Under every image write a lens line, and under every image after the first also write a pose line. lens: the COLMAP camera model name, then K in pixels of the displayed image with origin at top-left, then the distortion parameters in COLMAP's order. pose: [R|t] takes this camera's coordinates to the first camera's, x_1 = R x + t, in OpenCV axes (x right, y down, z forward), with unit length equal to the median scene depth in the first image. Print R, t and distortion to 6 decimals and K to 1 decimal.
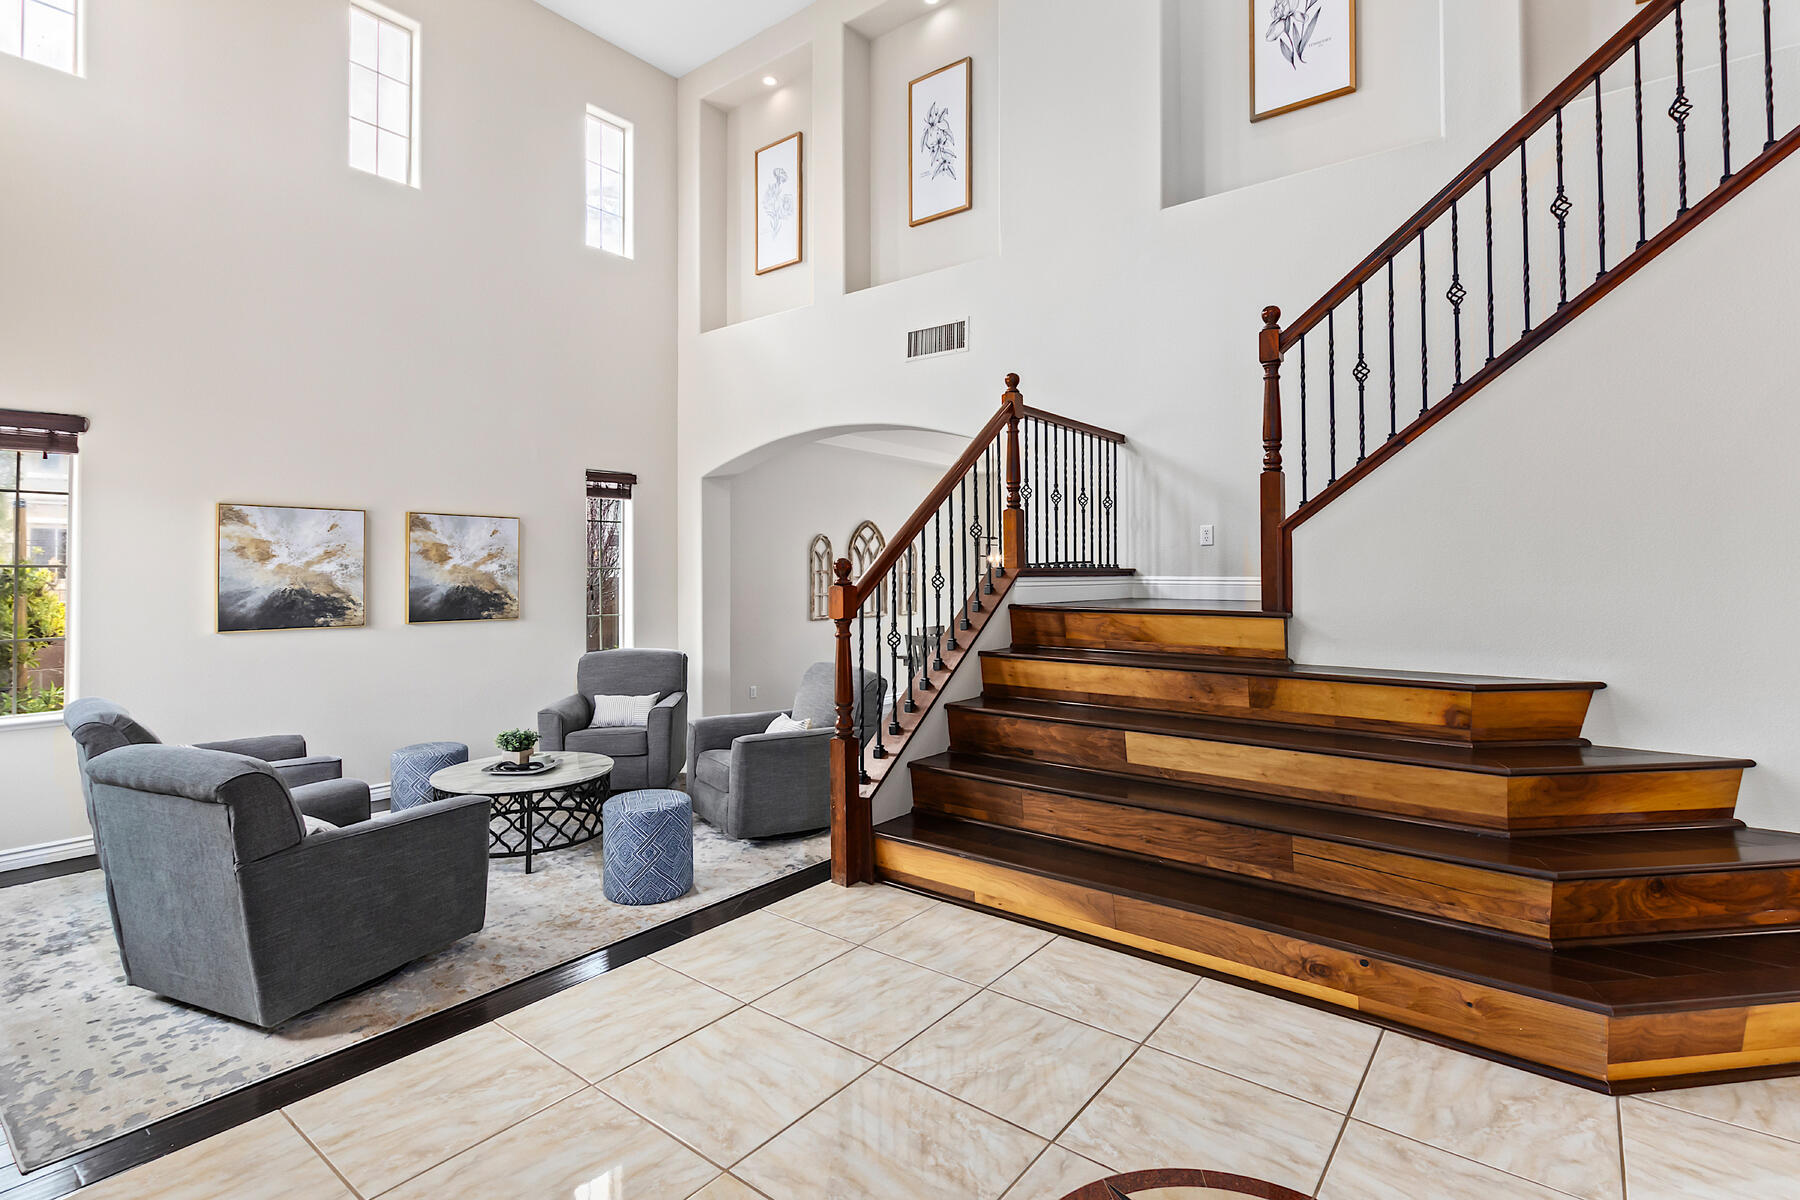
lens RADIAL K [[829.0, 0, 916.4], [0, 829.0, 556.3], [0, 0, 1]] dist [-0.000103, -0.001297]
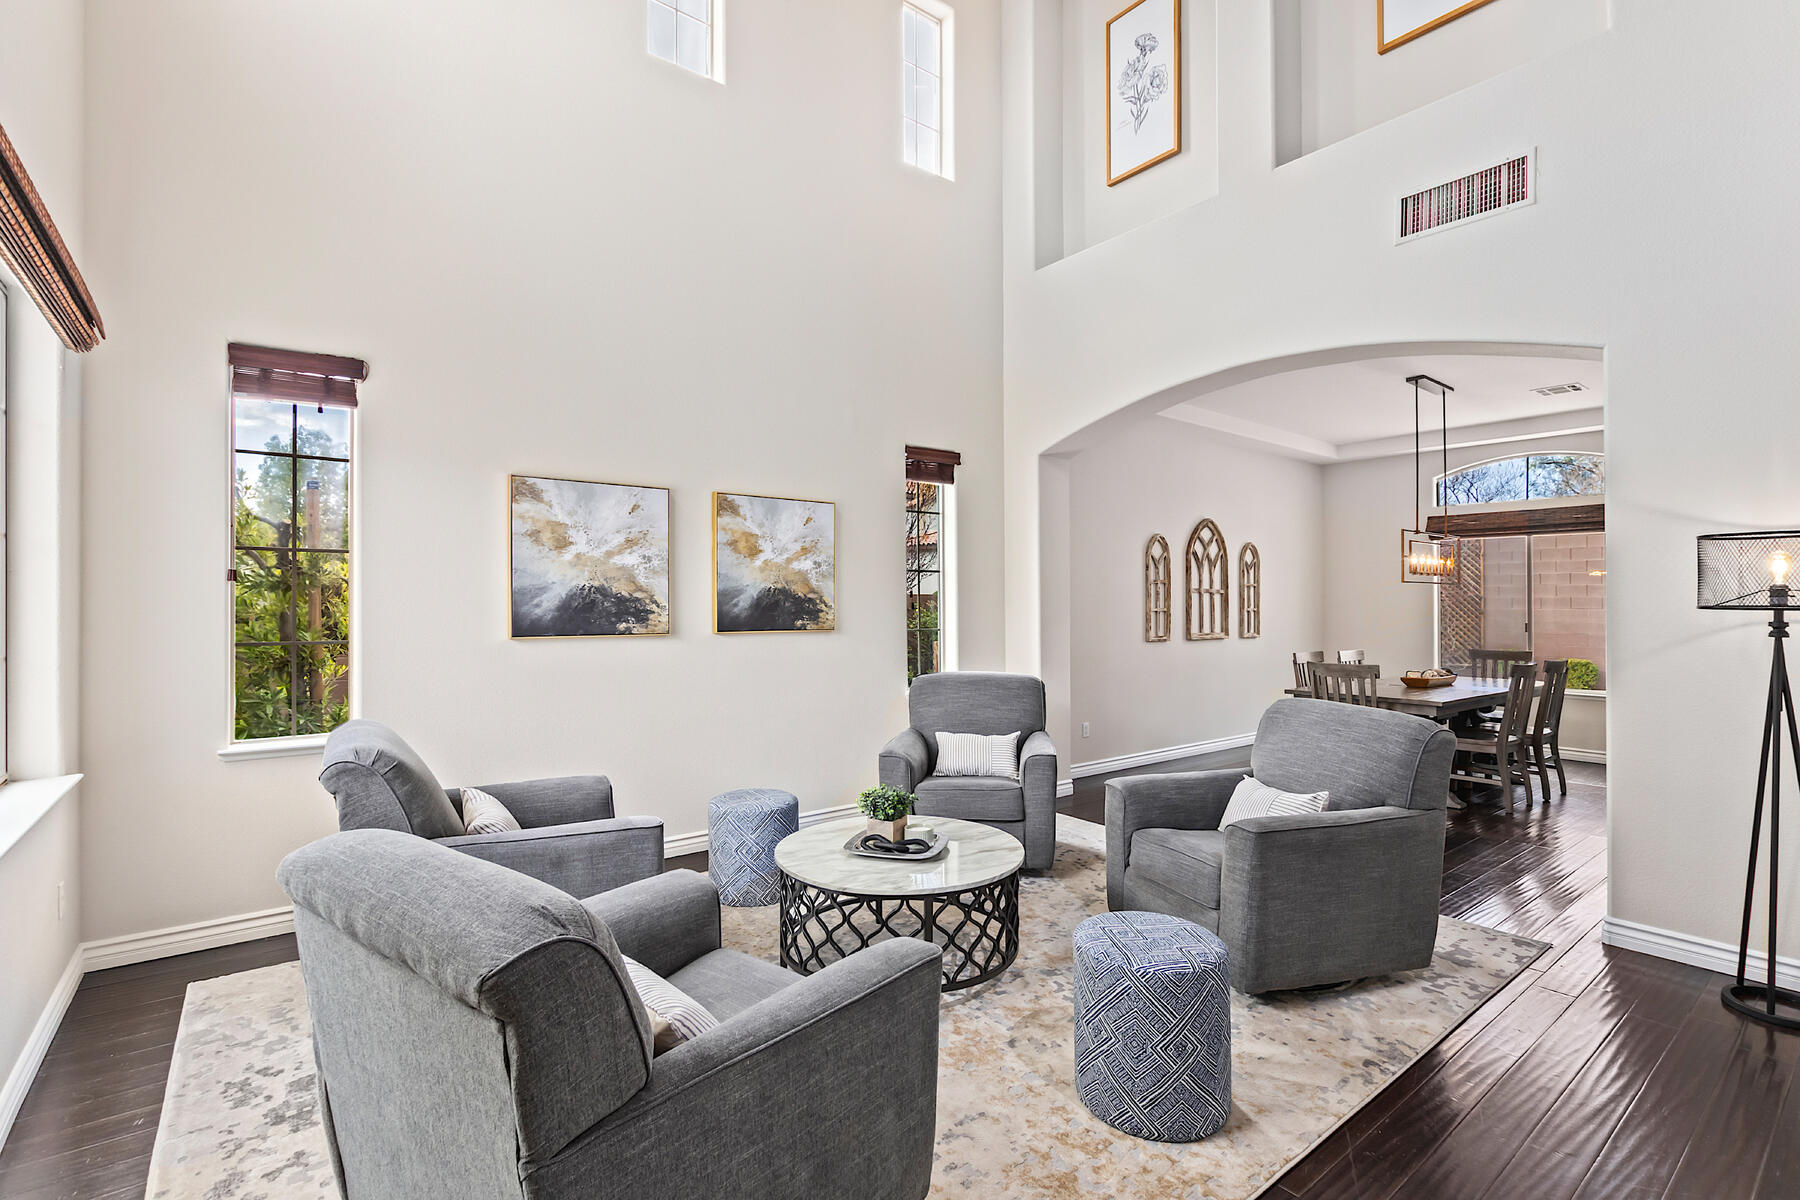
lens RADIAL K [[829.0, 0, 911.2], [0, 829.0, 595.8], [0, 0, 1]] dist [-0.000103, -0.001297]
pose [[0.965897, -0.000159, -0.258926, -0.227820], [0.003495, 0.999917, 0.012426, 0.036109], [0.258902, -0.012907, 0.965817, 0.283095]]
